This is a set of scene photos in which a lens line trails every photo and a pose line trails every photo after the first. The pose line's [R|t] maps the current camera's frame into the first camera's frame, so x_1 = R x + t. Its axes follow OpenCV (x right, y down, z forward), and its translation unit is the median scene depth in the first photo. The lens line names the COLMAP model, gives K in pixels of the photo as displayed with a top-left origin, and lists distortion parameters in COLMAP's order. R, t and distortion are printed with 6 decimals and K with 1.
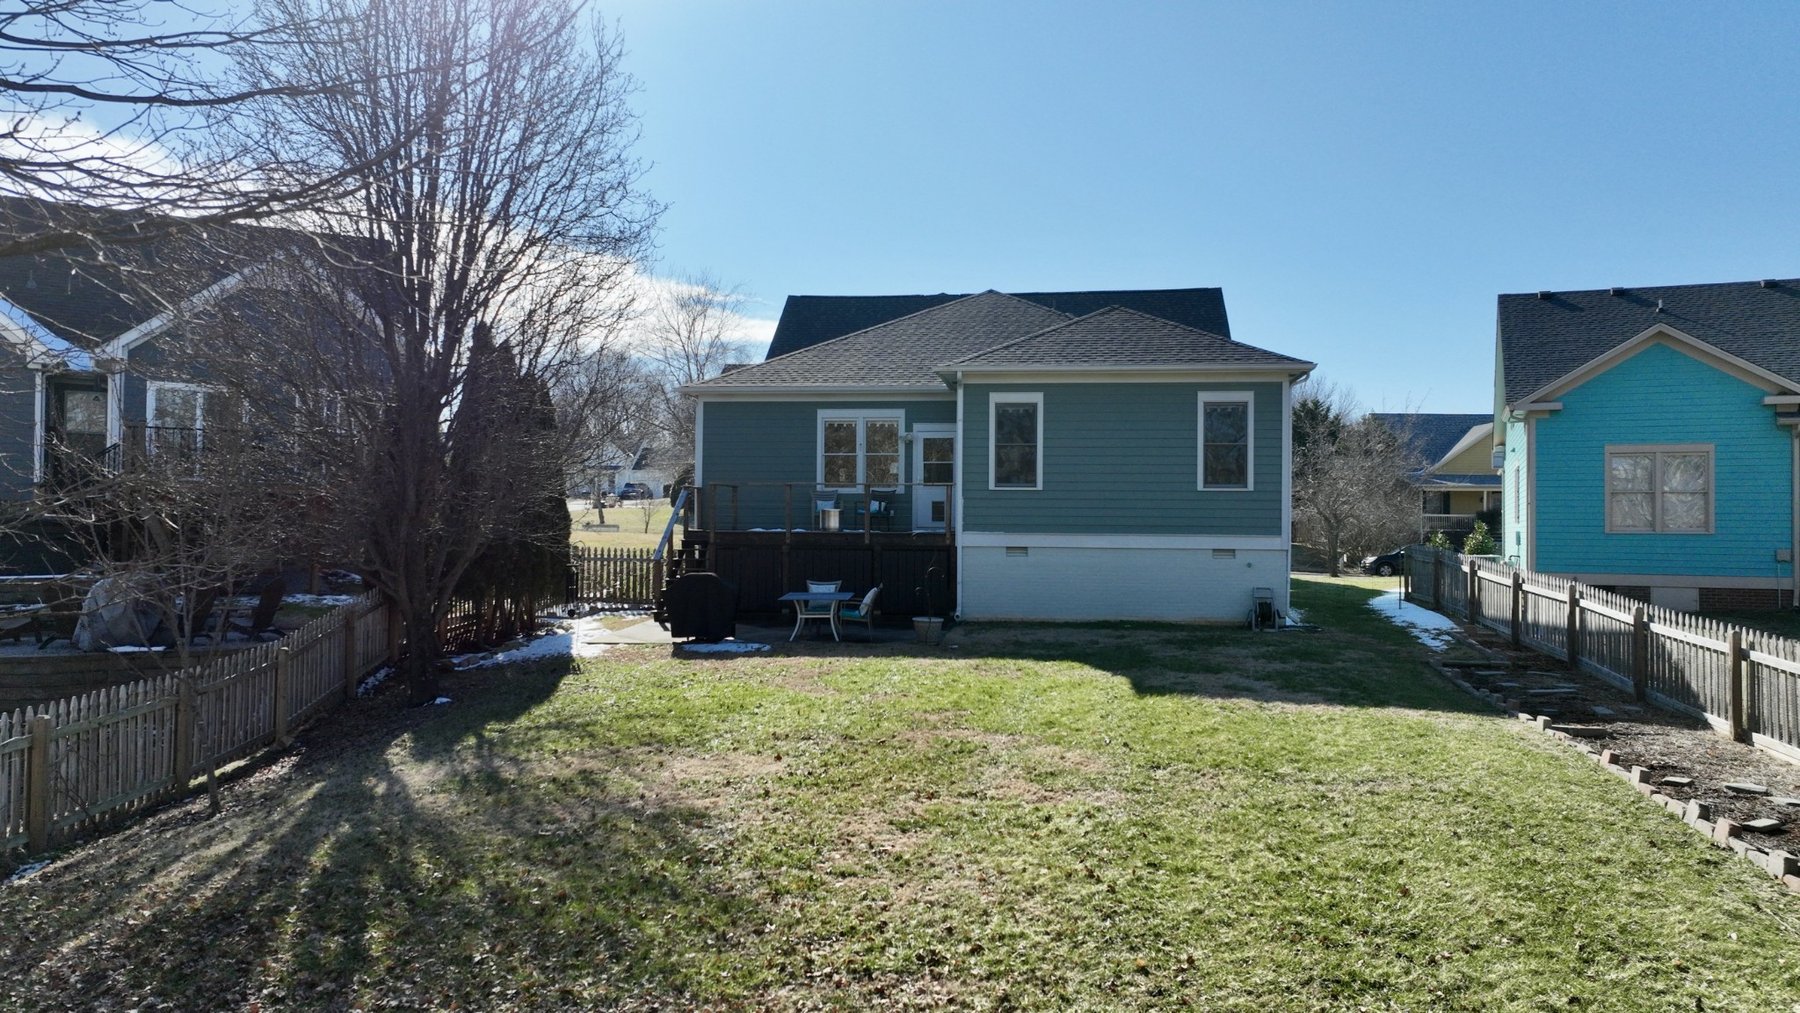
lens RADIAL K [[1250.9, 0, 900.0], [0, 1250.9, 506.5], [0, 0, 1]] dist [0.010801, 0.002952]
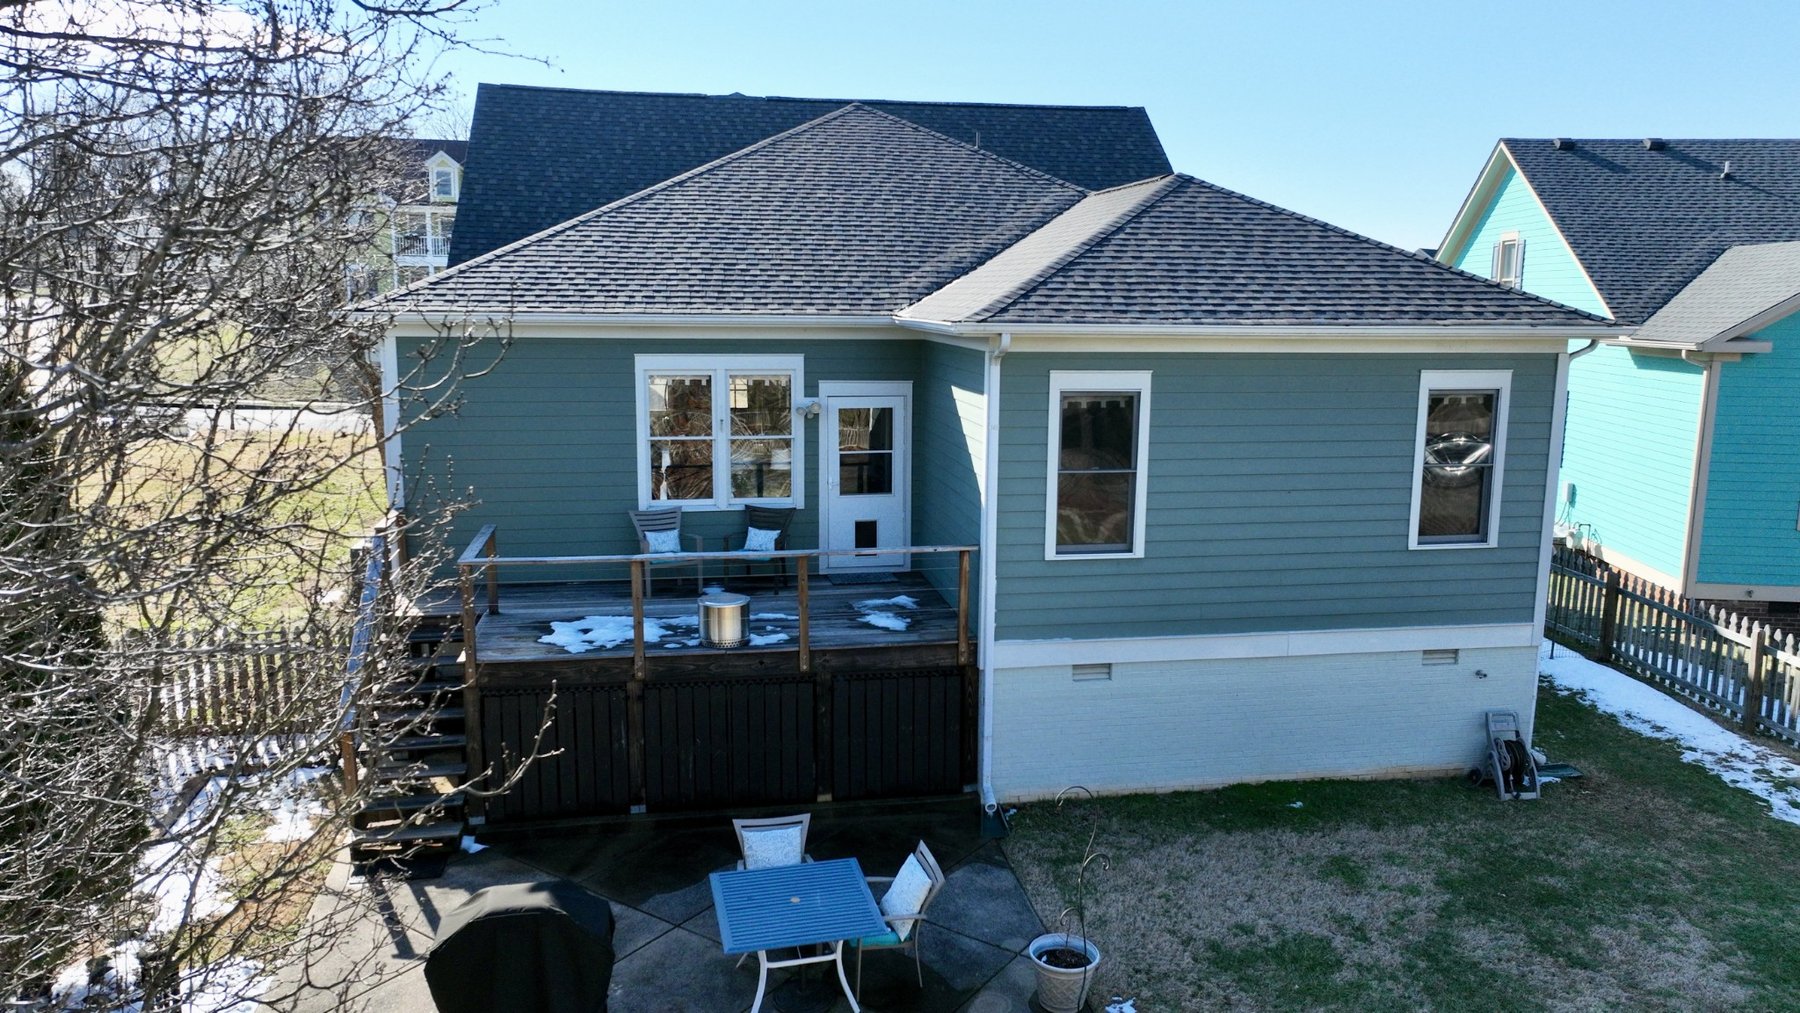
lens RADIAL K [[1250.9, 0, 900.0], [0, 1250.9, 506.5], [0, 0, 1]] dist [0.010801, 0.002952]
pose [[0.953402, -0.050043, 0.297523, -0.136974], [-0.005819, 0.982914, 0.183972, -0.128489], [-0.301646, -0.177131, 0.936821, 0.535517]]
